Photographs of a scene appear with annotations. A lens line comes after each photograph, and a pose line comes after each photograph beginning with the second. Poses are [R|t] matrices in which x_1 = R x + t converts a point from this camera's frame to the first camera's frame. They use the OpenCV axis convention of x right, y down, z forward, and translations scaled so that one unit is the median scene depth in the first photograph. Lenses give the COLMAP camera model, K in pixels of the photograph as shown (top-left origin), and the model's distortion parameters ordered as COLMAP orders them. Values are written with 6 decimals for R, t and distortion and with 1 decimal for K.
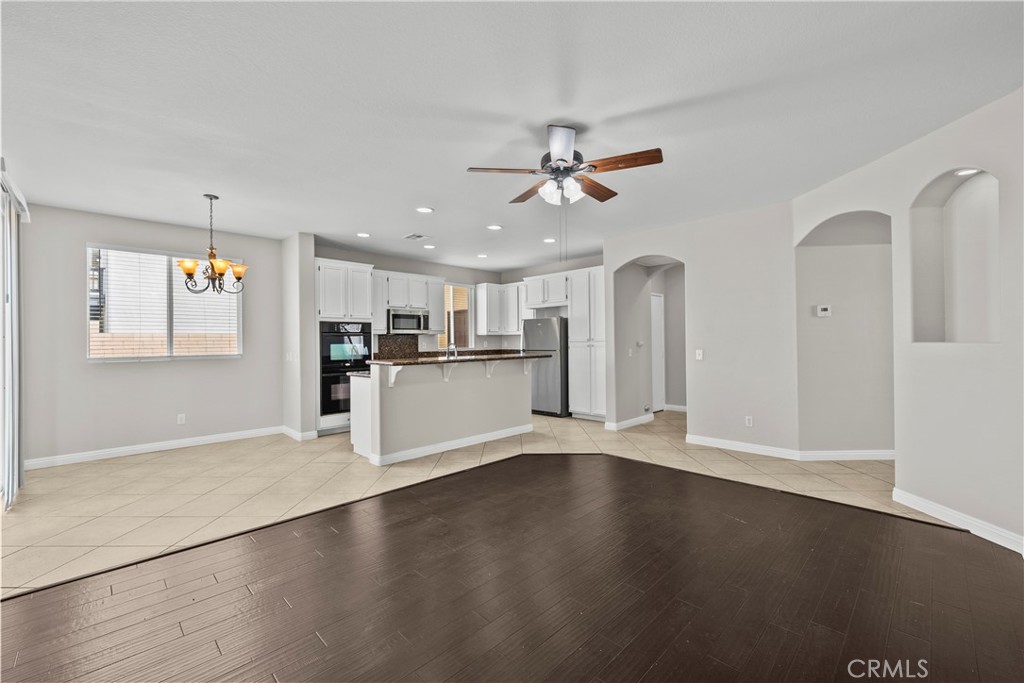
lens RADIAL K [[430.6, 0, 511.7], [0, 430.6, 342.2], [0, 0, 1]] dist [-0.000053, -0.000009]
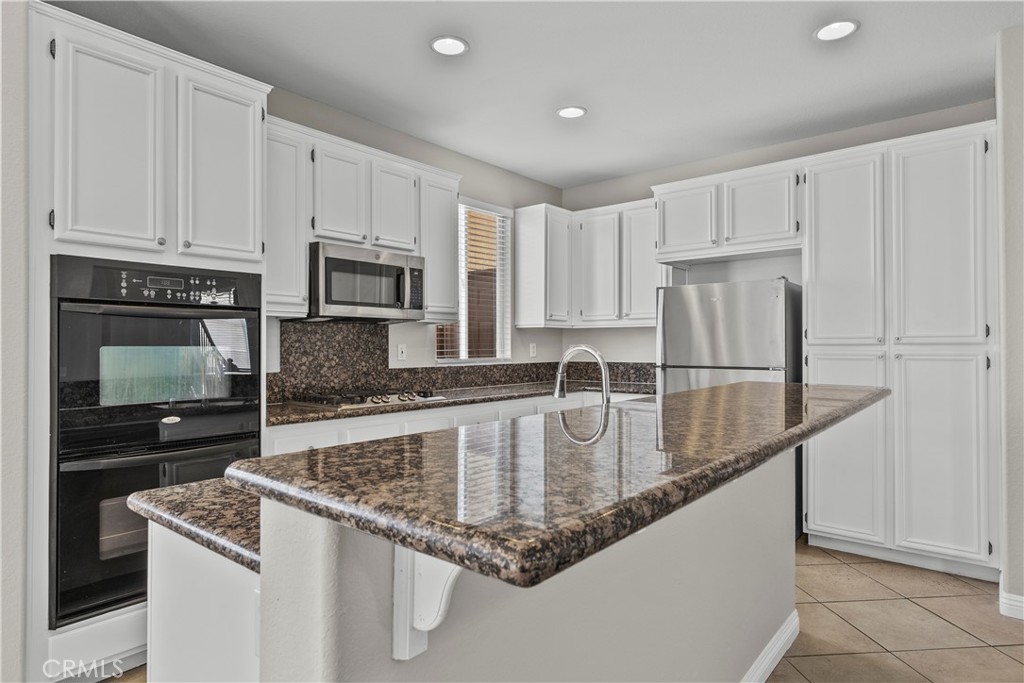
lens RADIAL K [[585.1, 0, 512.7], [0, 585.1, 339.9], [0, 0, 1]] dist [-0.002432, 0.000301]
pose [[0.994913, 0.011010, 0.100133, -0.171207], [-0.009983, 0.999892, -0.010746, 0.002000], [-0.100241, 0.009692, 0.994916, 0.516141]]
